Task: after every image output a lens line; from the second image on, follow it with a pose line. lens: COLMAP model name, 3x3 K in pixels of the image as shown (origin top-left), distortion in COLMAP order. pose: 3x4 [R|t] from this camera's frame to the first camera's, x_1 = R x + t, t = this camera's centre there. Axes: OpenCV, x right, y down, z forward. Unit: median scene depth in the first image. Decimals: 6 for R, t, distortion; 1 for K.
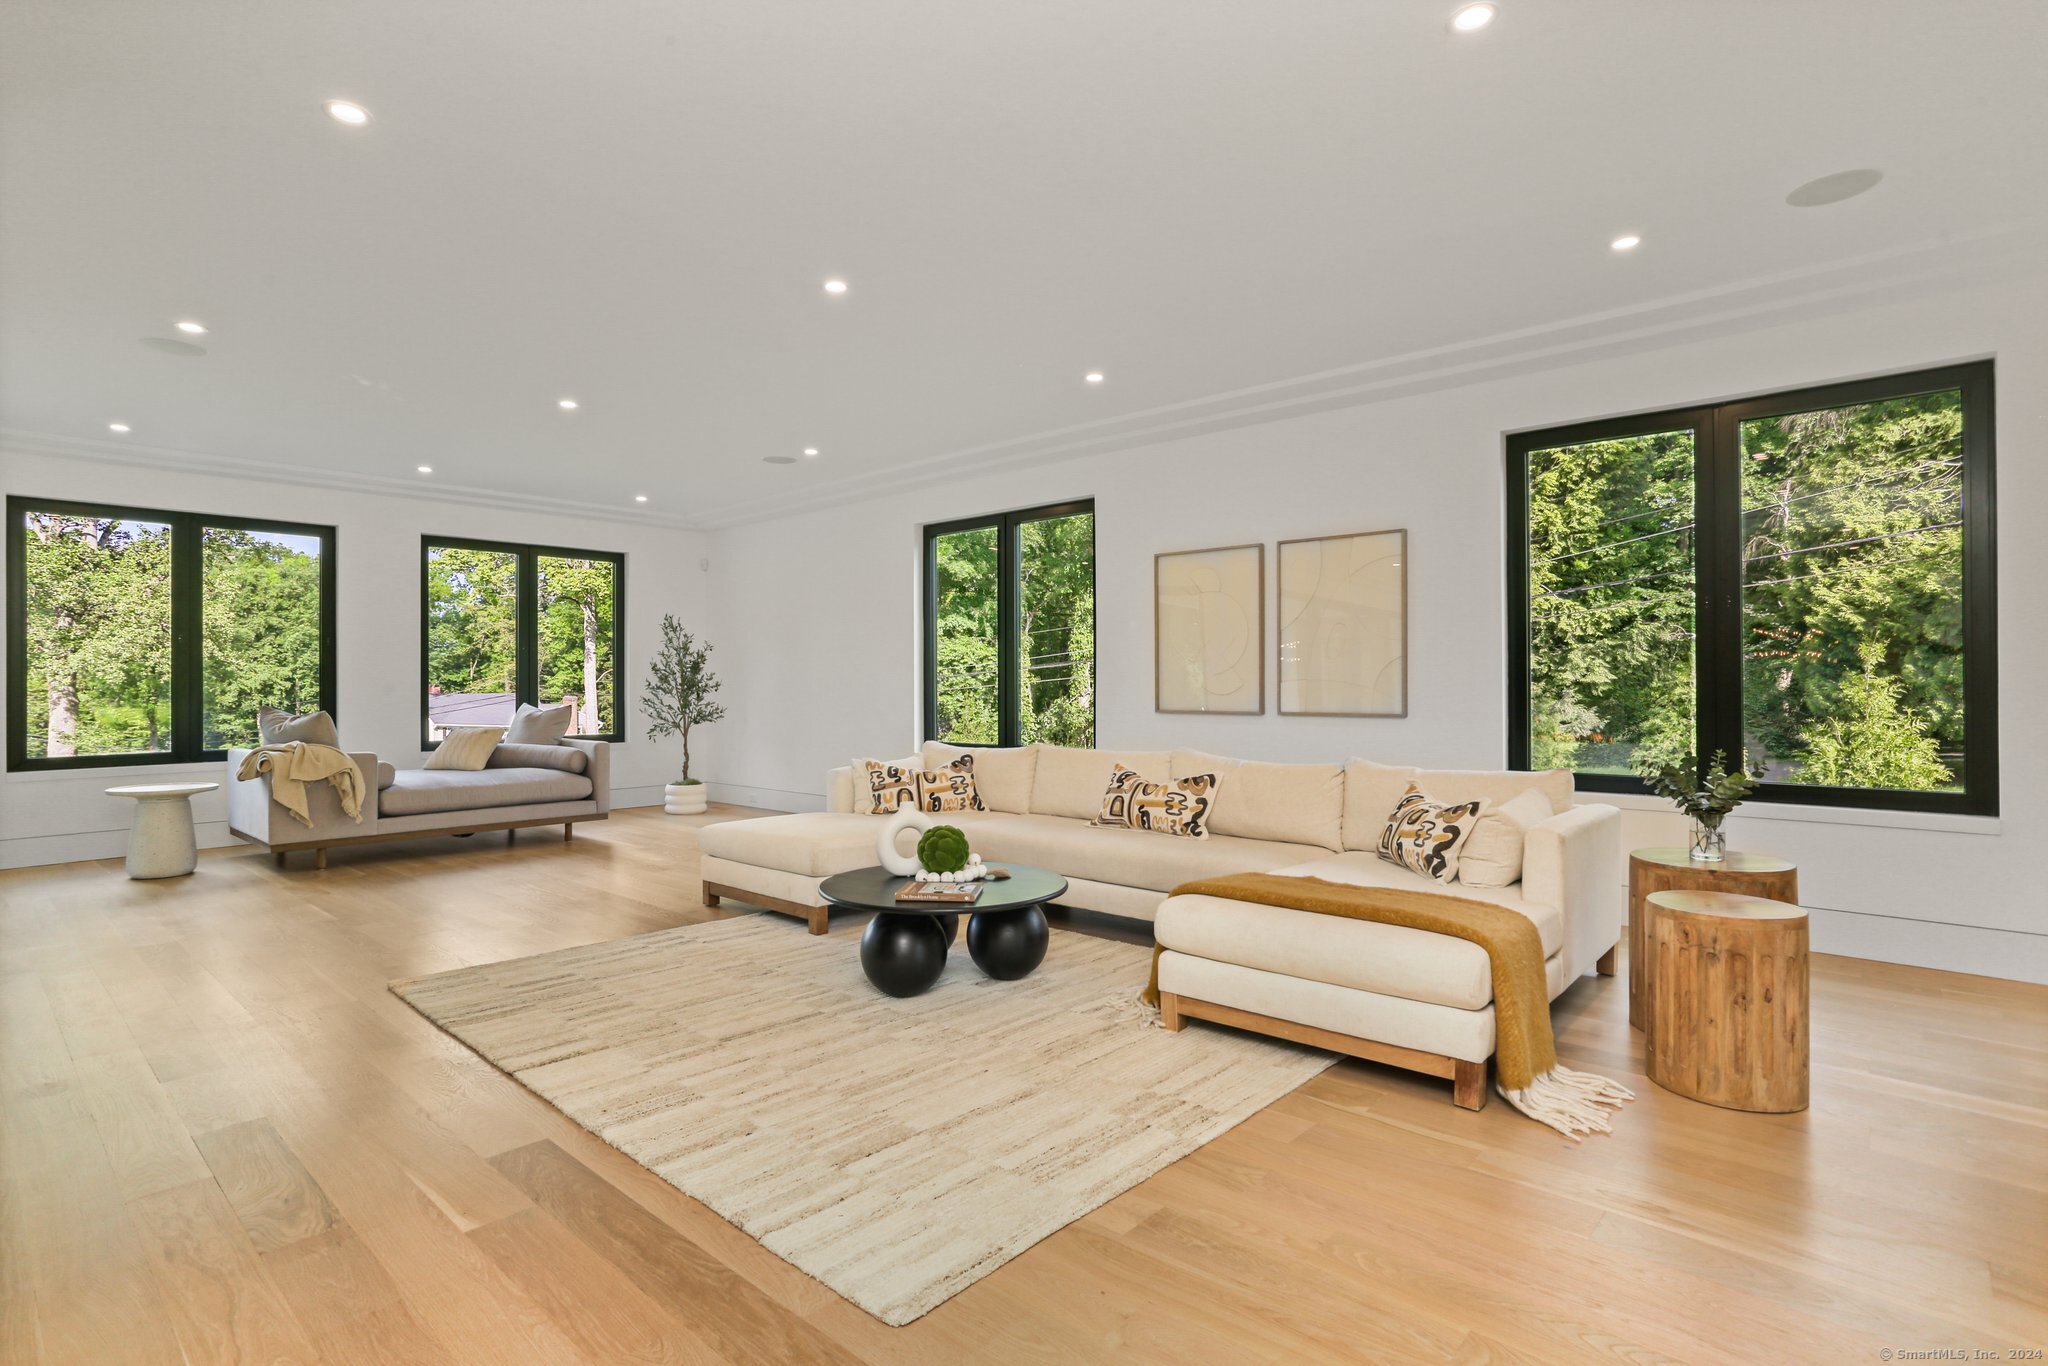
lens RADIAL K [[1002.7, 0, 1016.1], [0, 1002.7, 692.5], [0, 0, 1]] dist [-0.002878, 0.001411]
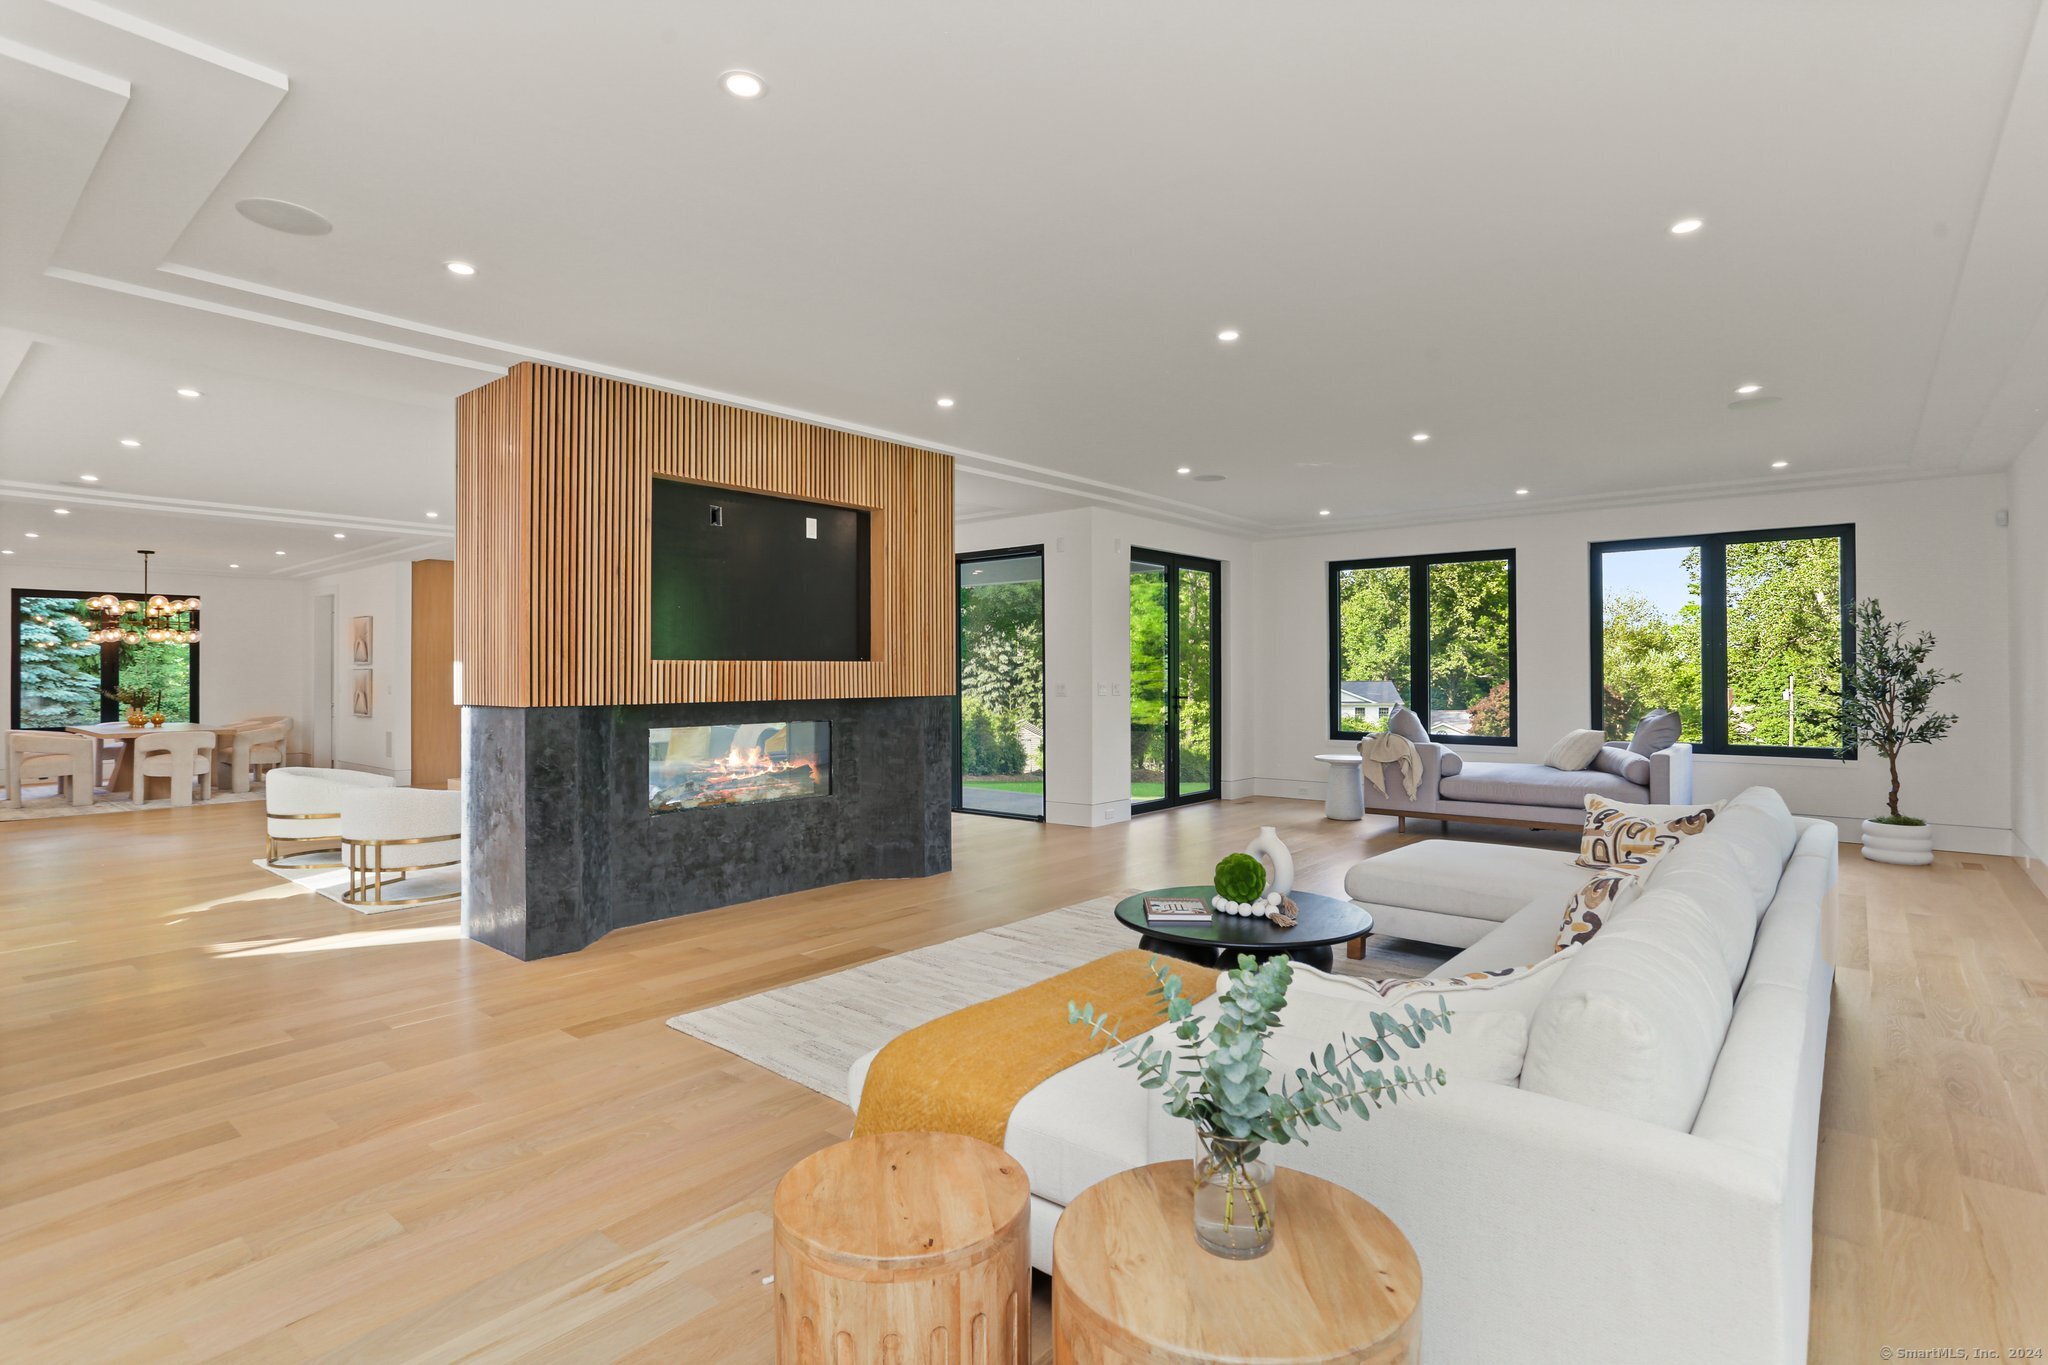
lens RADIAL K [[1002.7, 0, 1019.6], [0, 1002.7, 668.3], [0, 0, 1]] dist [-0.002878, 0.001411]
pose [[0.063465, -0.000972, -0.997984, 0.567554], [-0.004117, 0.999991, -0.001236, -0.030197], [0.997976, 0.004187, 0.063461, 0.453616]]
